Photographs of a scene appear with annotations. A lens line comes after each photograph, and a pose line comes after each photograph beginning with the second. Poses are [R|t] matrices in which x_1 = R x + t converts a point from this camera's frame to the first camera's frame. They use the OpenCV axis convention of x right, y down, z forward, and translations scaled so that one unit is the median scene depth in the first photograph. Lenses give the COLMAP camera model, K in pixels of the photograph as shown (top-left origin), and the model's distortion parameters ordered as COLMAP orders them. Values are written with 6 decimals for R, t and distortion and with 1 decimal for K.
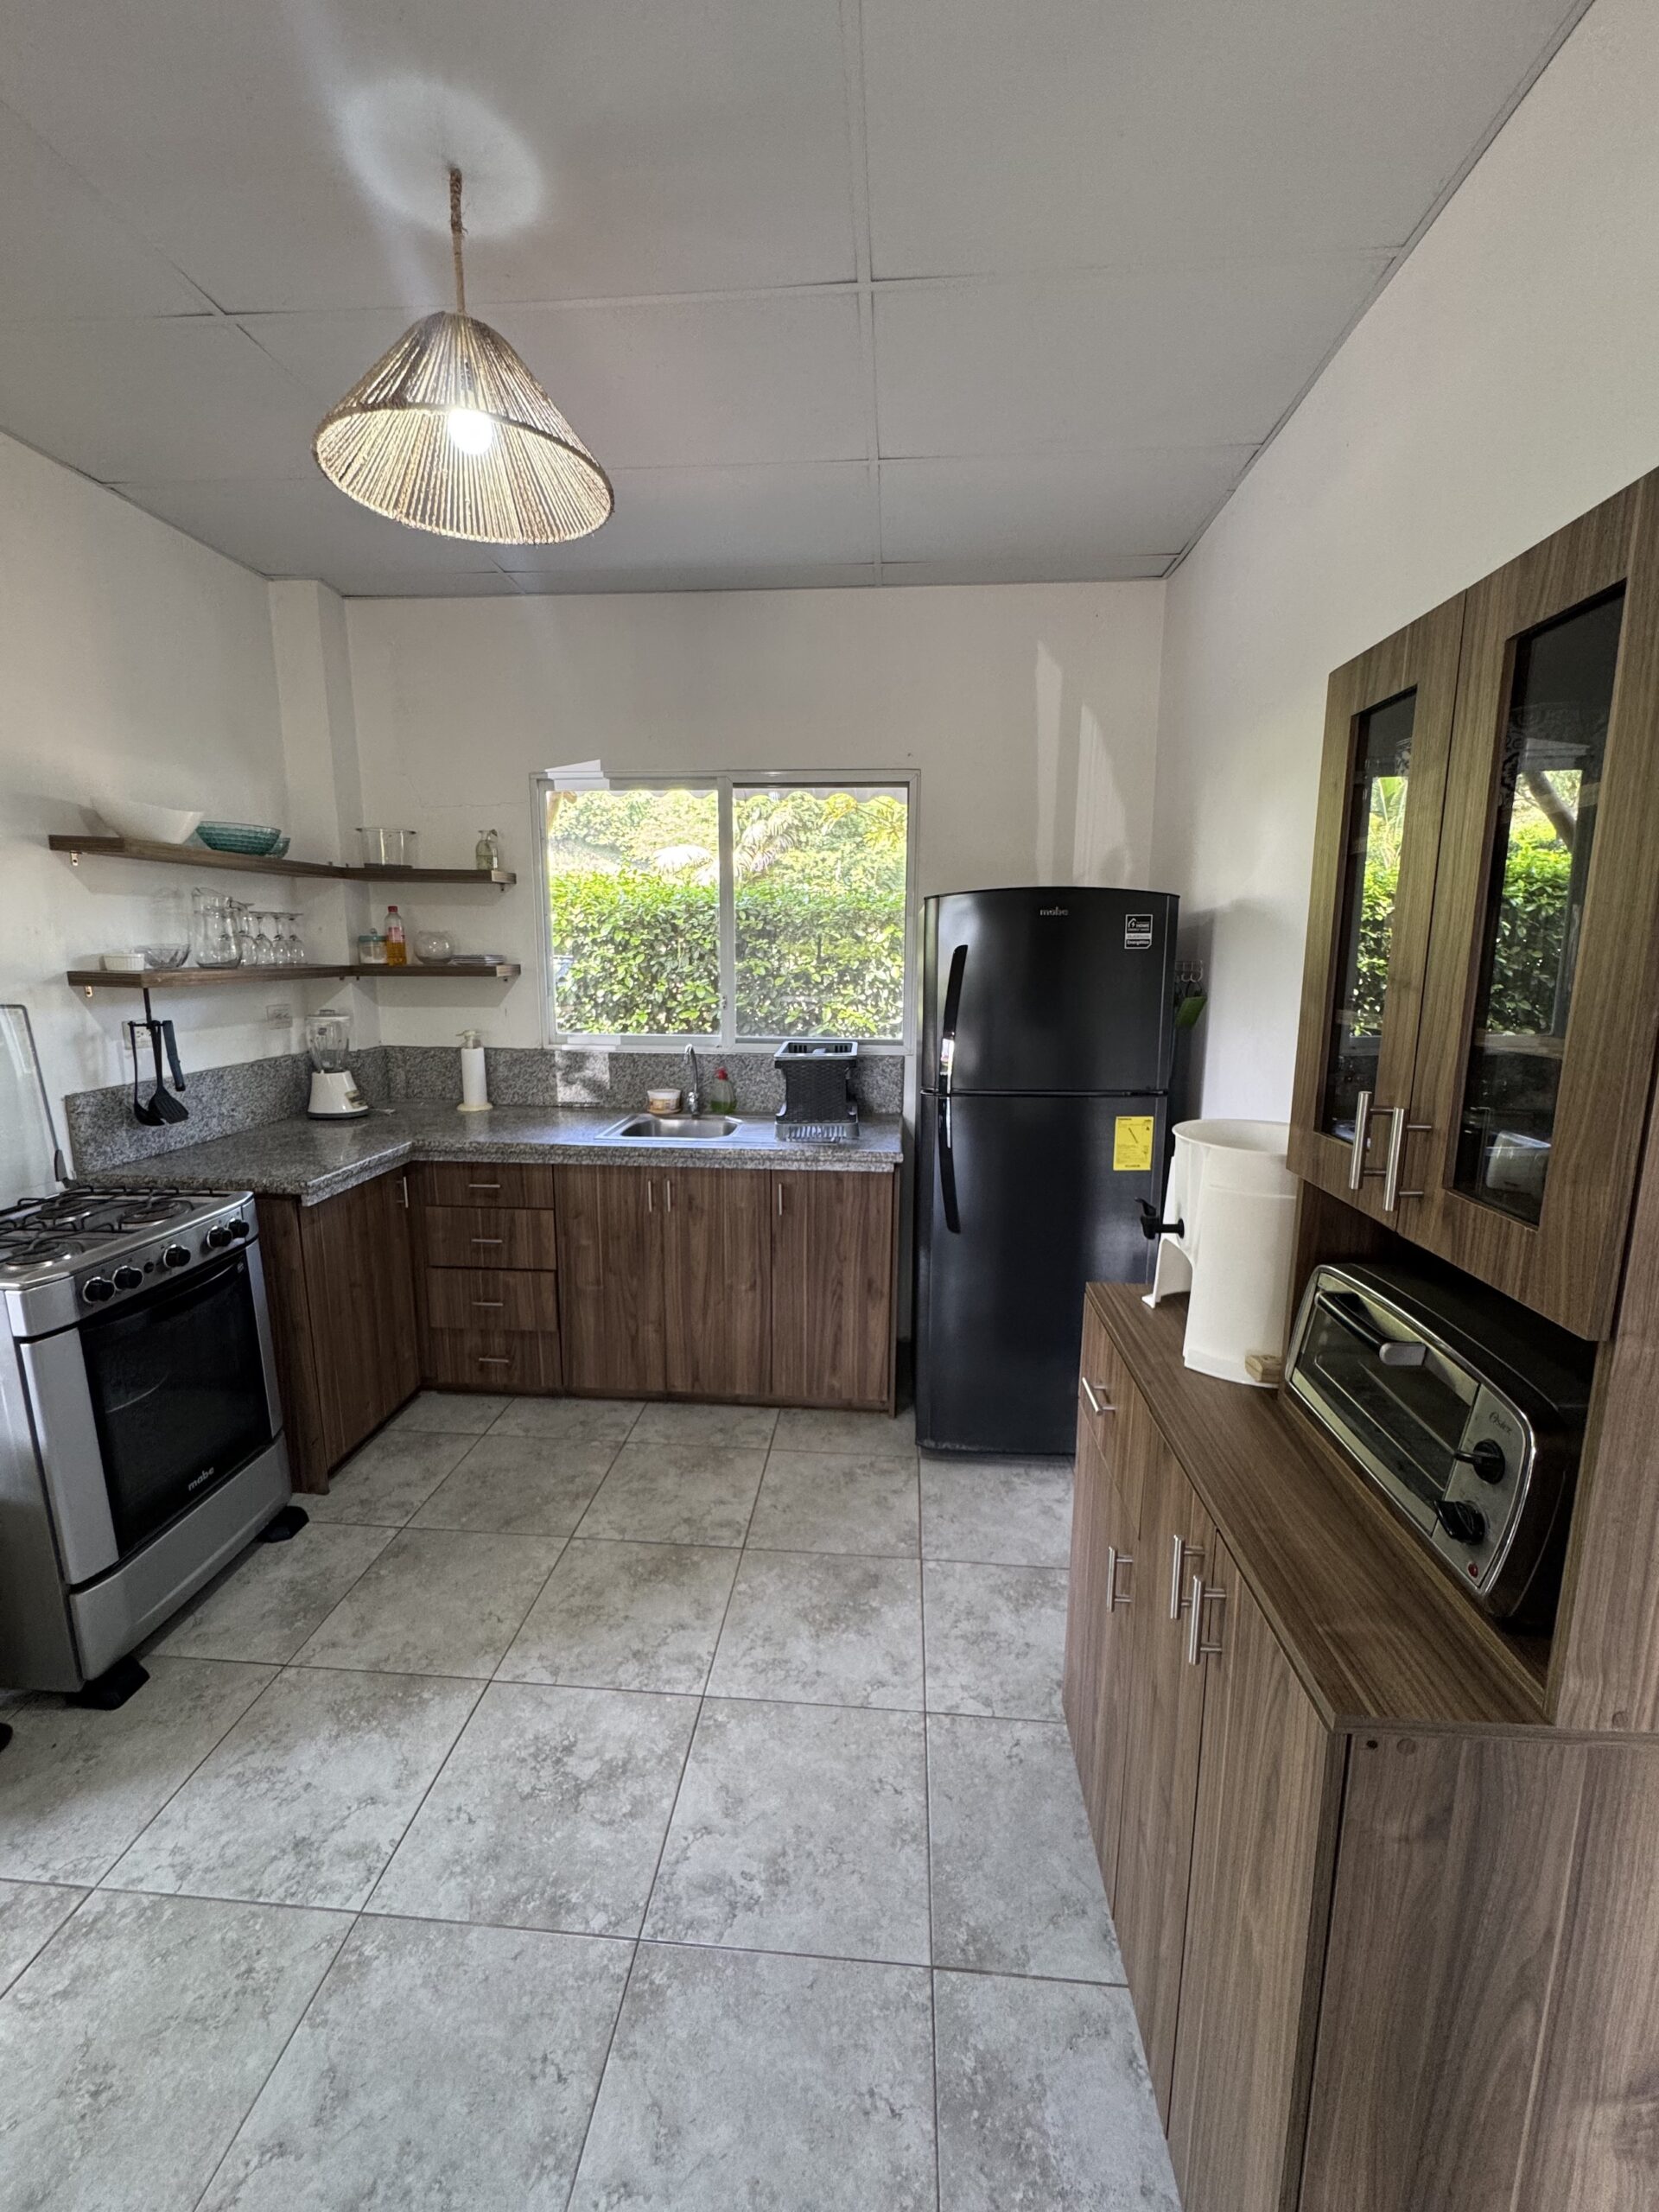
lens RADIAL K [[880.7, 0, 829.5], [0, 880.7, 1106.0], [0, 0, 1]] dist [-0.001348, 0.000170]
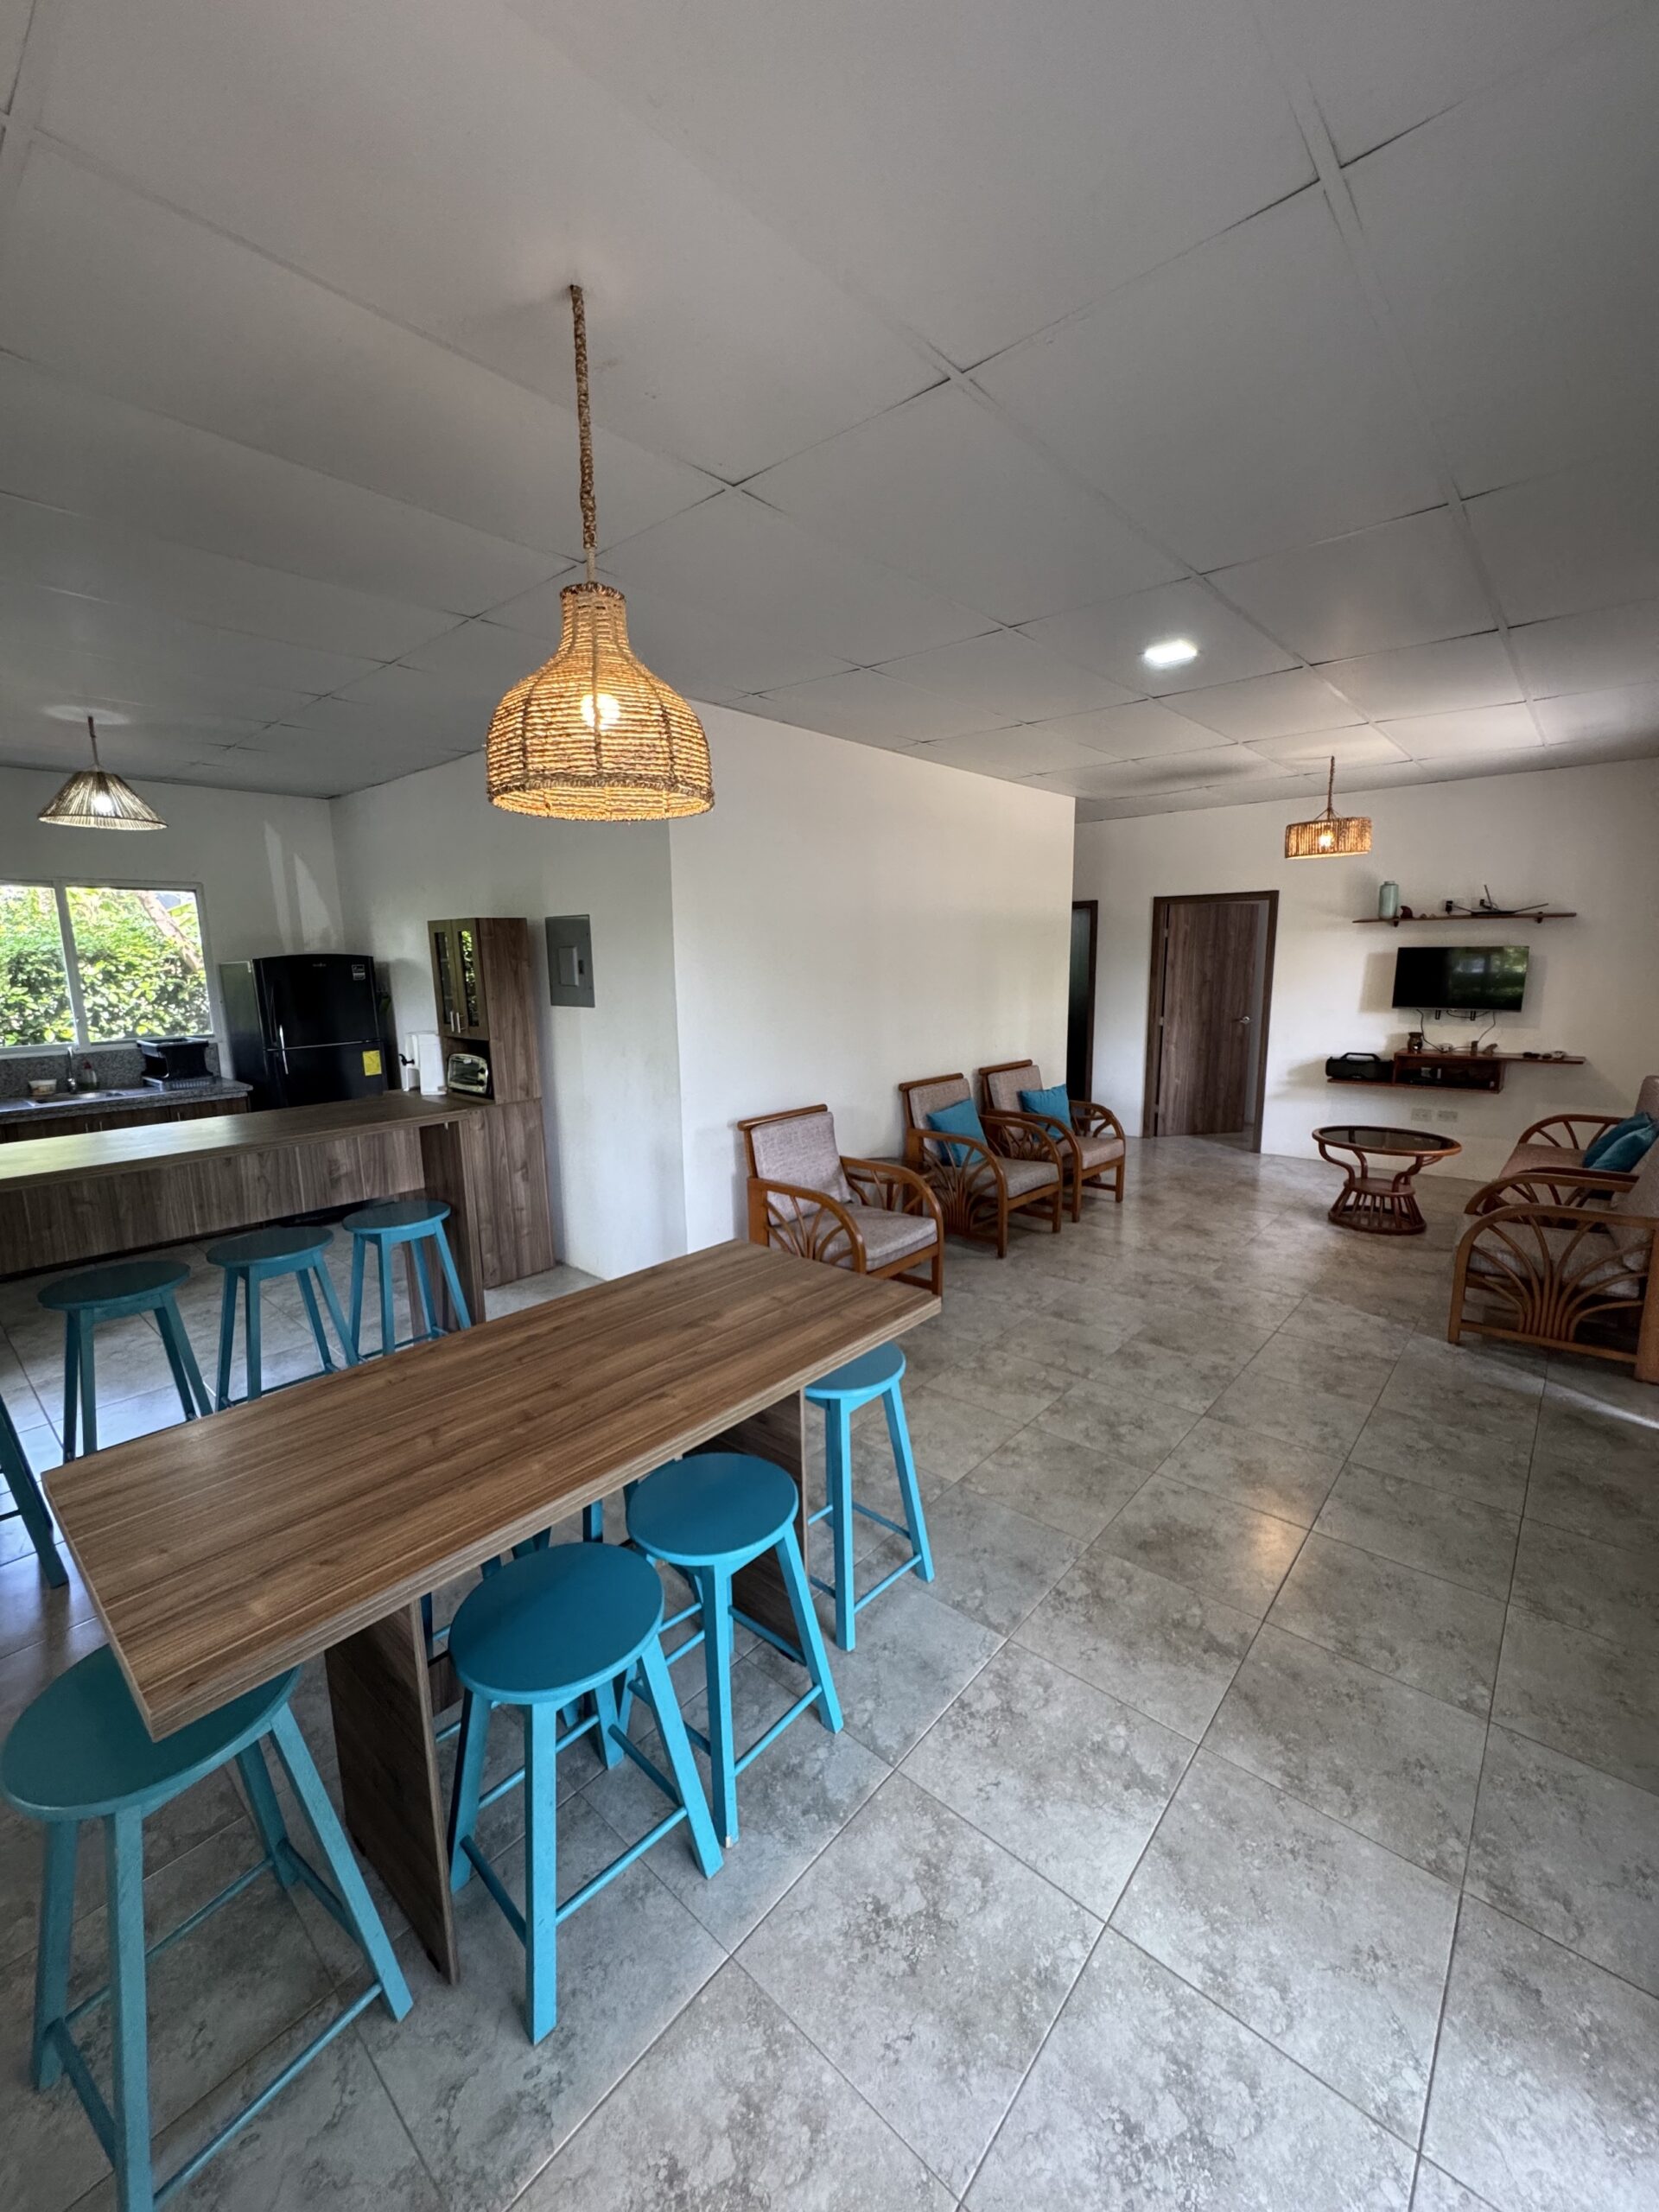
lens RADIAL K [[880.7, 0, 829.5], [0, 880.7, 1106.0], [0, 0, 1]] dist [-0.001348, 0.000170]
pose [[0.595045, -0.151927, 0.789202, -0.670623], [0.159930, 0.984715, 0.068981, 0.160102], [-0.787619, 0.085171, 0.610247, -1.155912]]
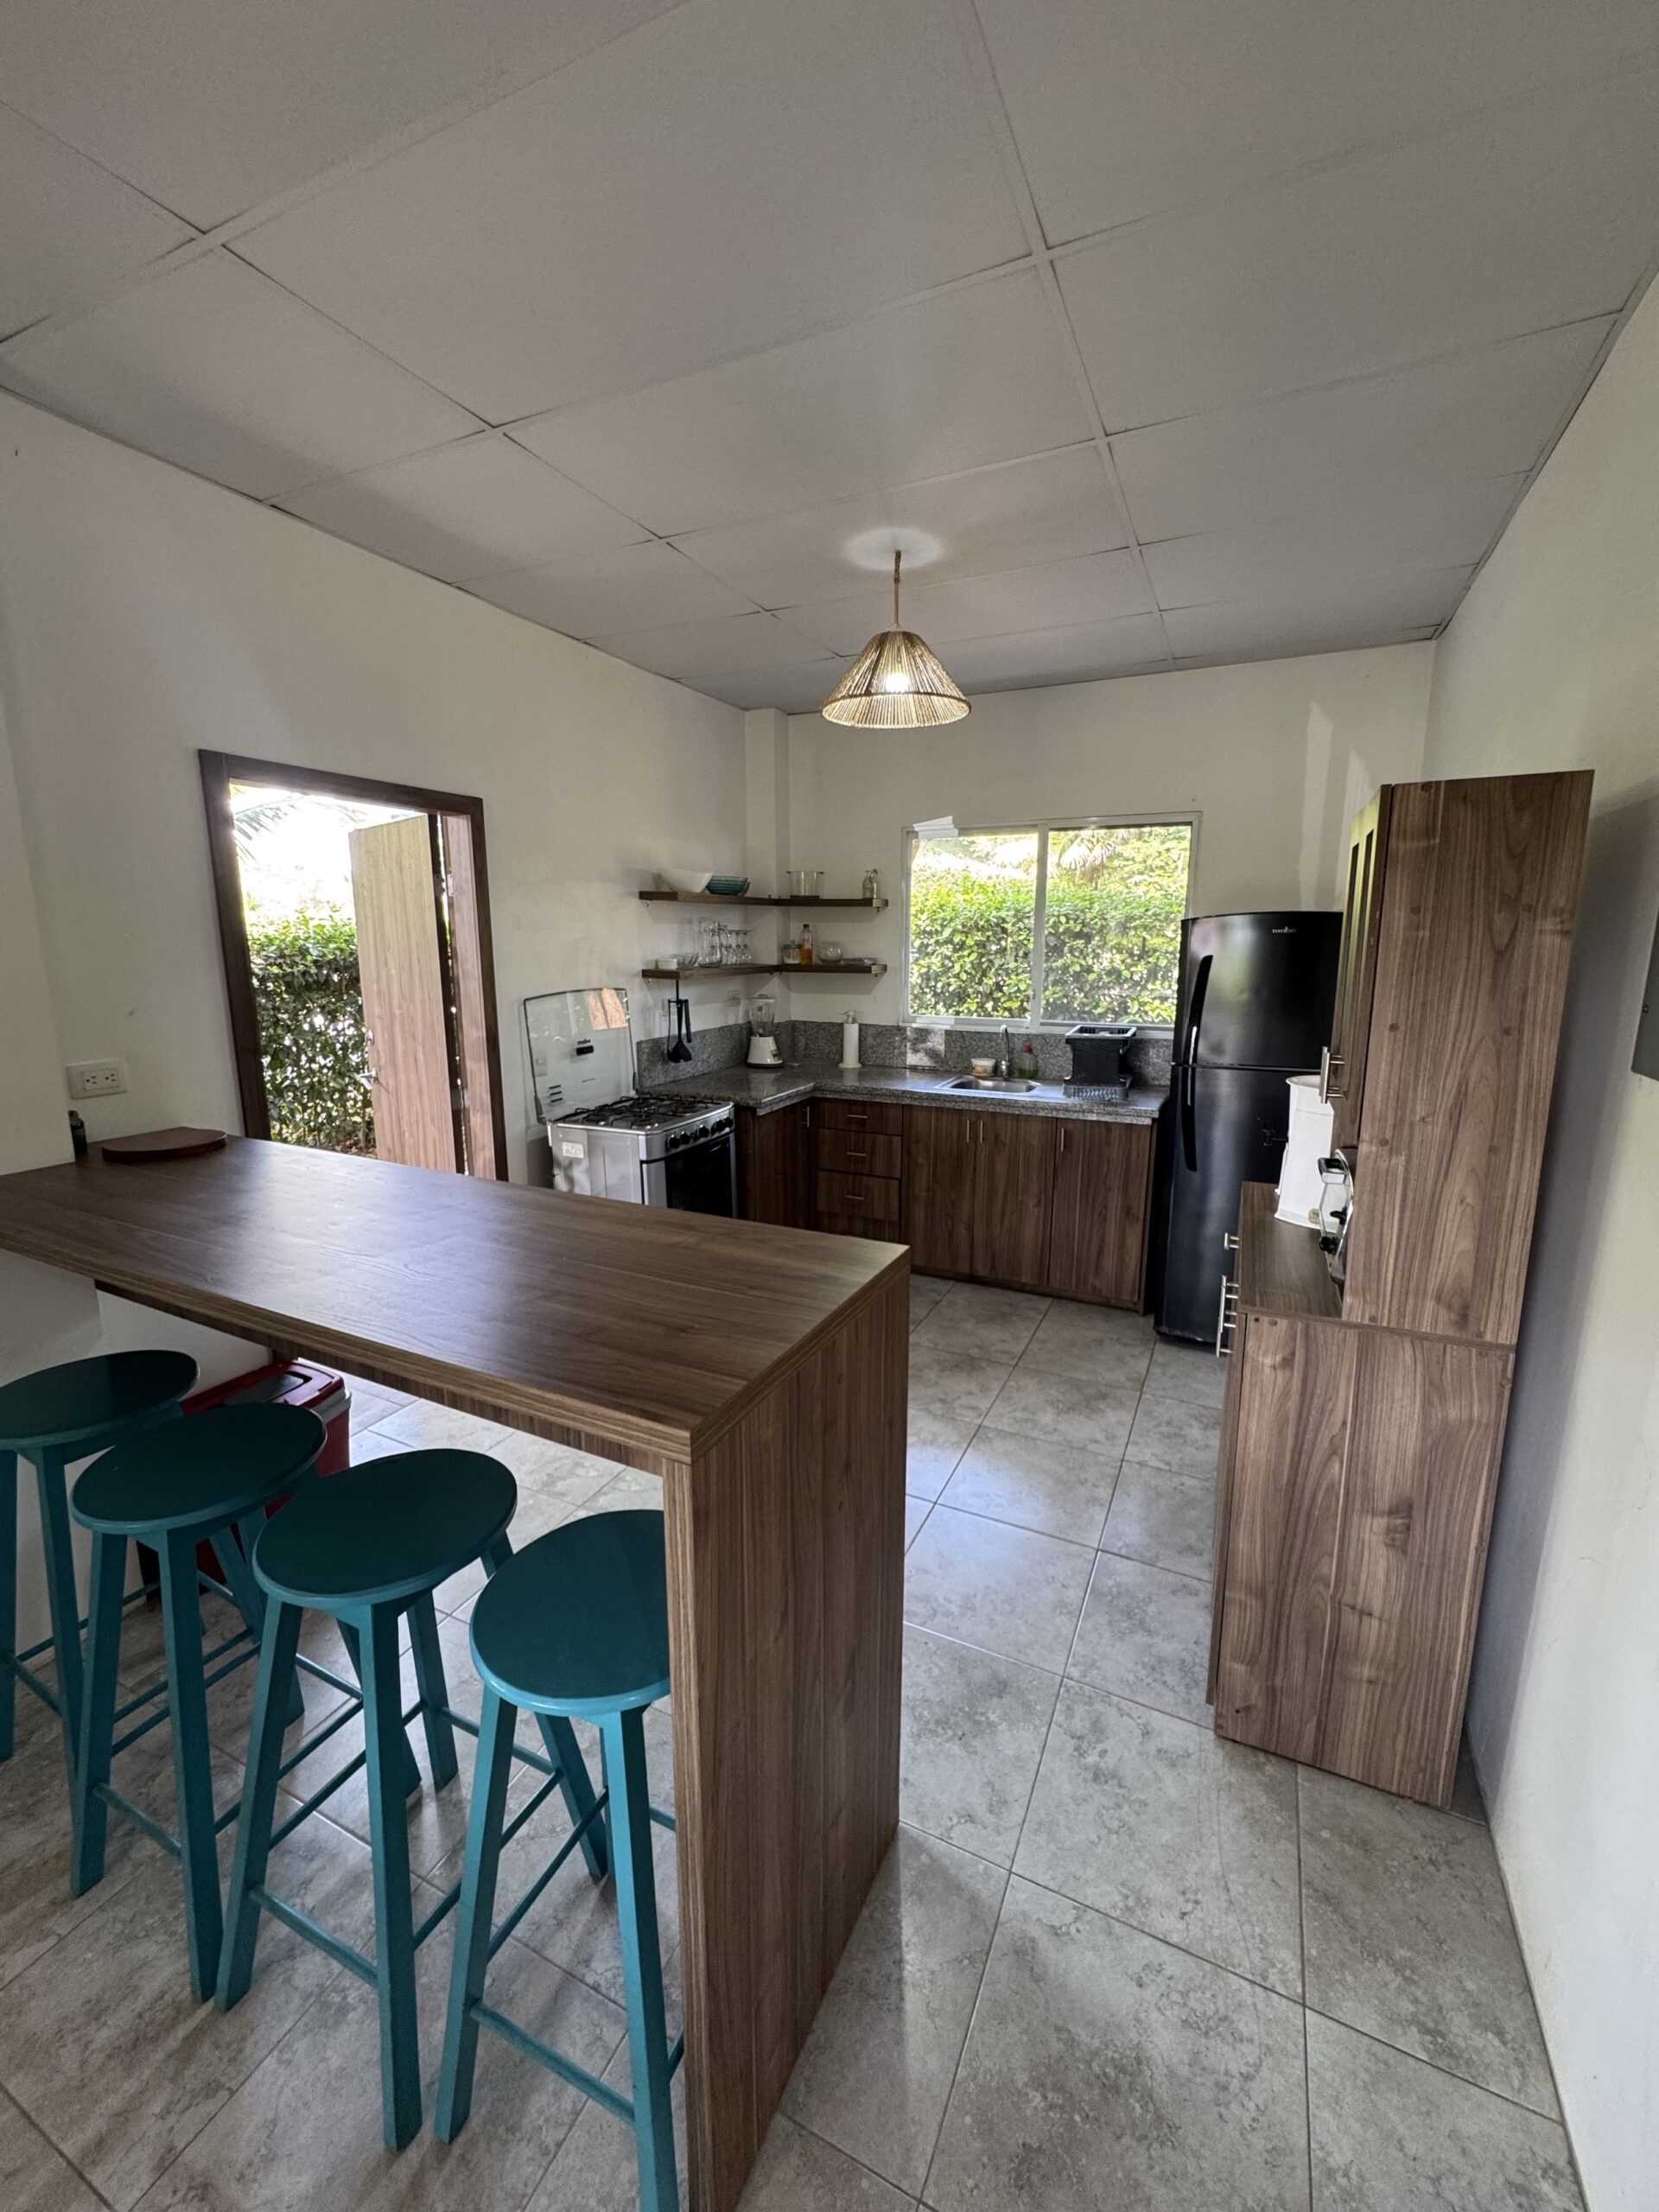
lens RADIAL K [[881.5, 0, 829.5], [0, 881.5, 1106.0], [0, 0, 1]] dist [-0.004330, -0.000082]
pose [[0.932046, 0.063213, -0.356782, 0.087478], [-0.059329, 0.998000, 0.021832, 0.043471], [0.357449, 0.000819, 0.933932, -0.385974]]
